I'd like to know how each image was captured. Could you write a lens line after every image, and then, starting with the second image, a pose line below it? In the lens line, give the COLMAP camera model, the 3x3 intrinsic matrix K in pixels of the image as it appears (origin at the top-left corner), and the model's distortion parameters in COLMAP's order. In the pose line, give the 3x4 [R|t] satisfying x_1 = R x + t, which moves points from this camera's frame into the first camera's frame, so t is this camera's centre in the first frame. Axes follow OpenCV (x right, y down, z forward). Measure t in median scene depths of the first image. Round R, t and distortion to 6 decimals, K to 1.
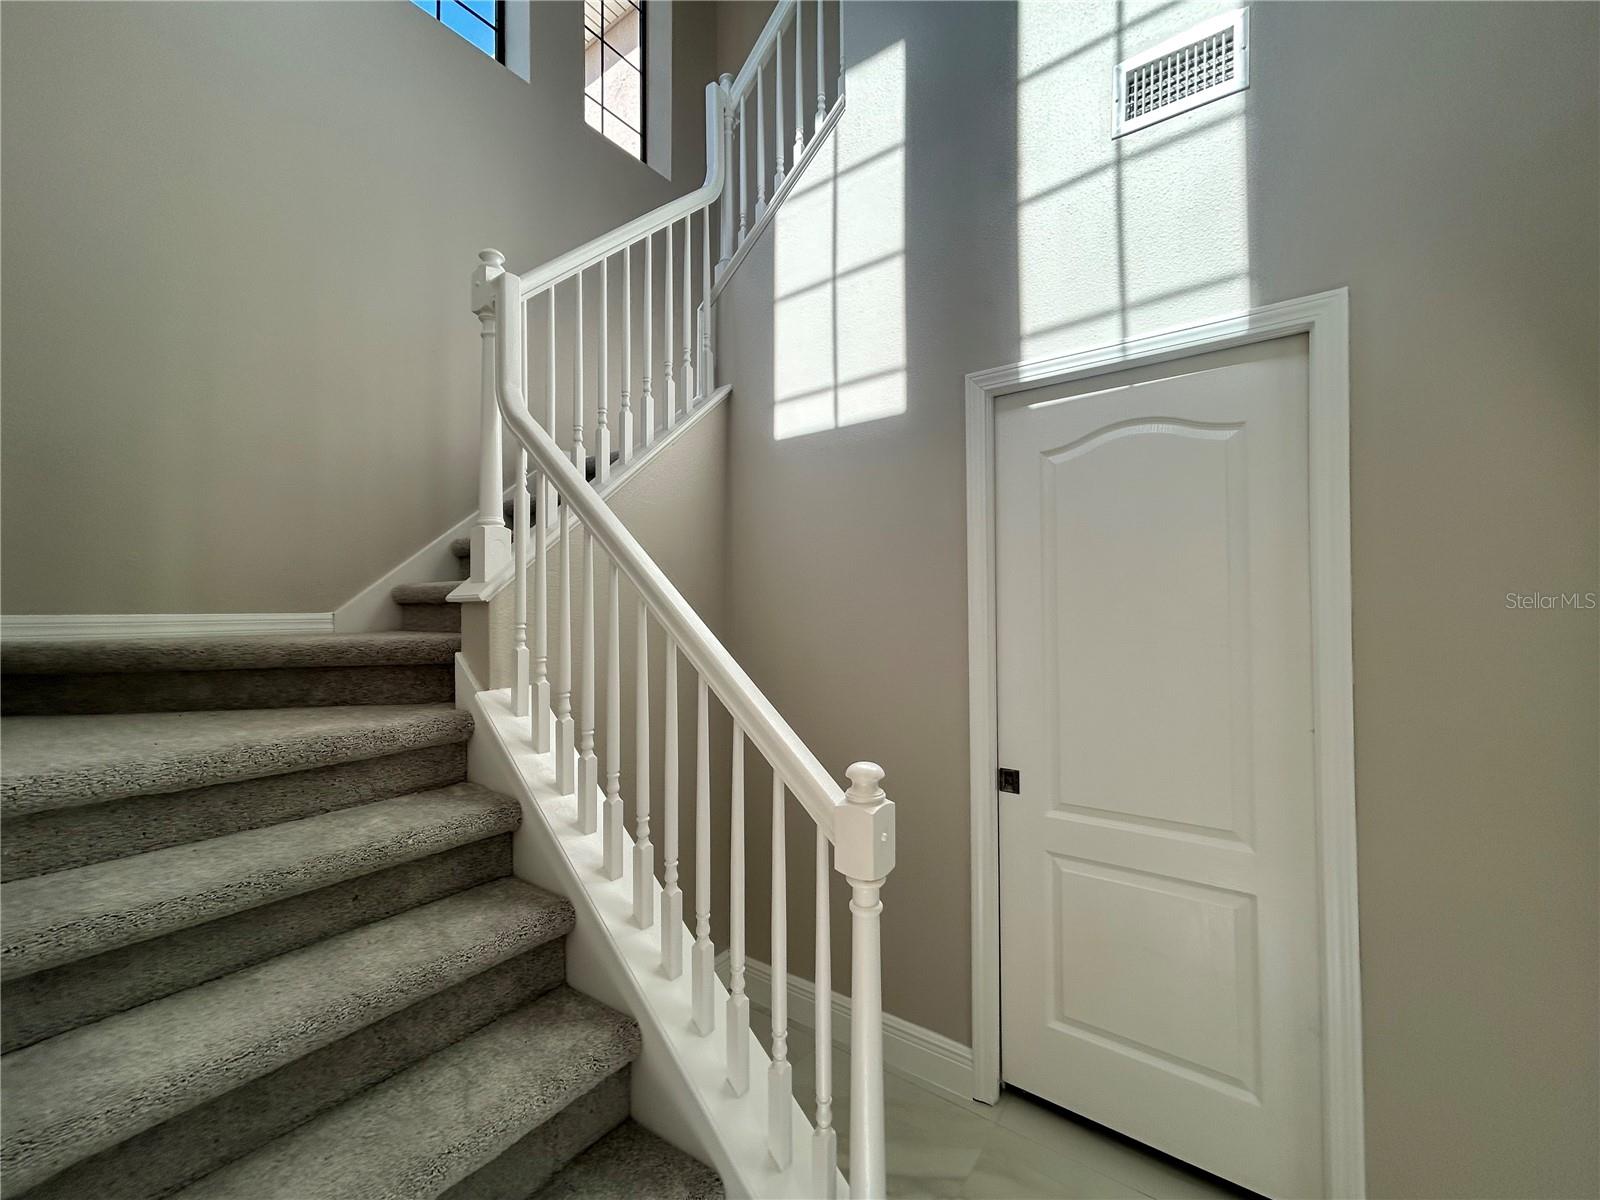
lens RADIAL K [[648.5, 0, 795.9], [0, 648.5, 600.1], [0, 0, 1]] dist [-0.002741, 0.001431]
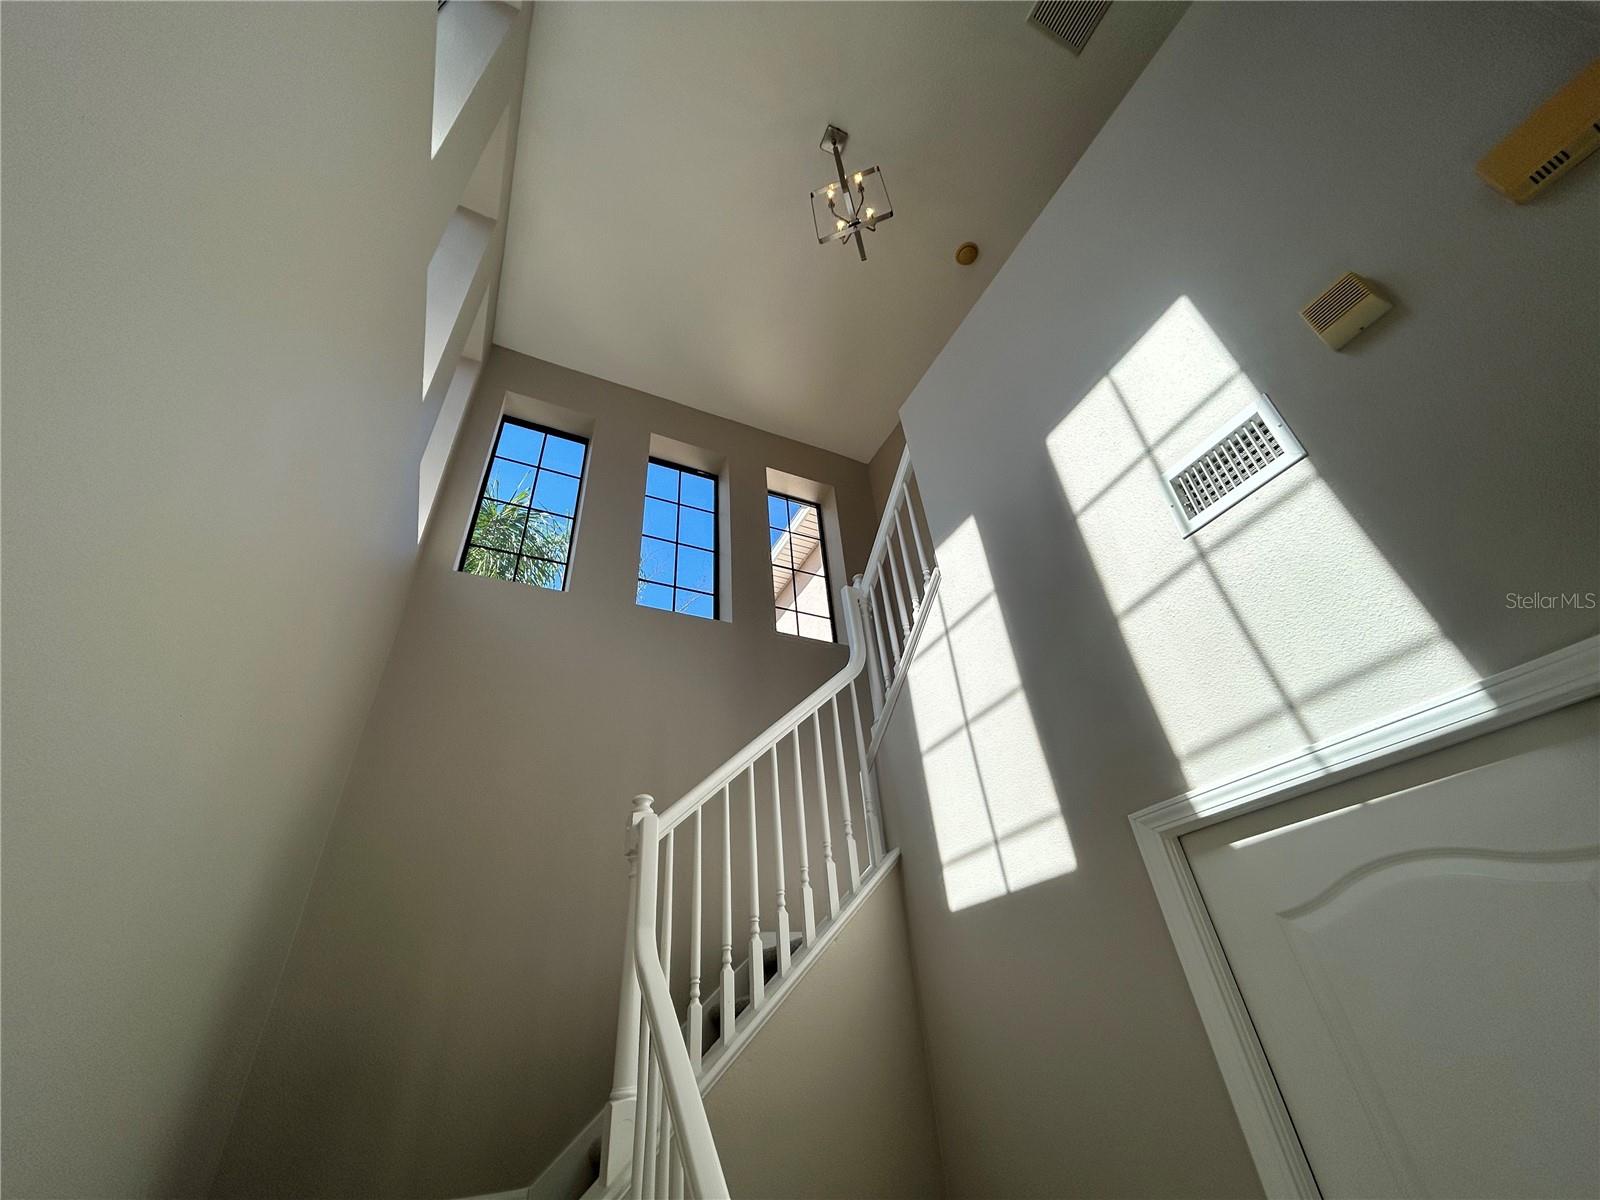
lens RADIAL K [[648.5, 0, 797.7], [0, 648.5, 597.1], [0, 0, 1]] dist [-0.002741, 0.001431]
pose [[0.884362, -0.316065, -0.343520, 0.241787], [0.075950, 0.823521, -0.562179, -0.141440], [0.460581, 0.471079, 0.752296, 0.083908]]
